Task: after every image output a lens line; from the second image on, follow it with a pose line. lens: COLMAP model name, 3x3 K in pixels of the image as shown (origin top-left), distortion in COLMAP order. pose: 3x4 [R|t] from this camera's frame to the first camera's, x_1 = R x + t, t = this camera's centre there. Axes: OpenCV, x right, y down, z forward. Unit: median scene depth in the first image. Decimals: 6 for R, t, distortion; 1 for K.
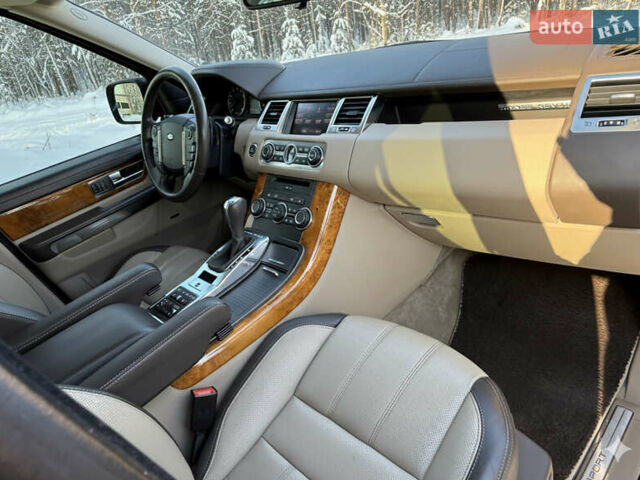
lens RADIAL K [[435.1, 0, 314.7], [0, 435.1, 236.9], [0, 0, 1]] dist [0.001705, -0.002894]
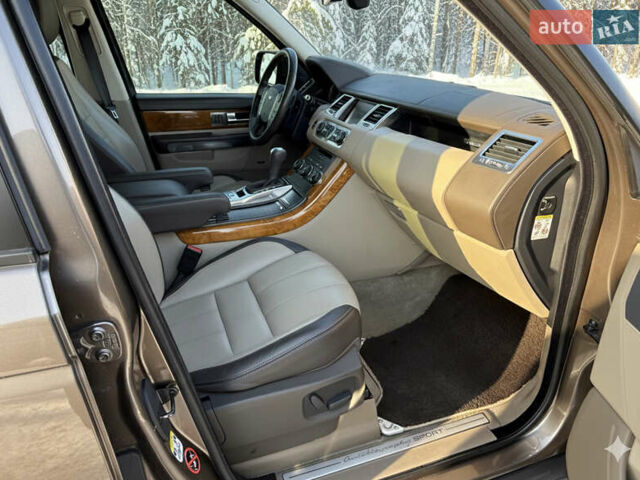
lens RADIAL K [[435.1, 0, 314.7], [0, 435.1, 236.9], [0, 0, 1]] dist [0.001705, -0.002894]
pose [[0.882140, 0.390725, -0.262990, 0.397569], [-0.397045, 0.917275, 0.031002, 0.085655], [0.253347, 0.077071, 0.964300, -0.284173]]
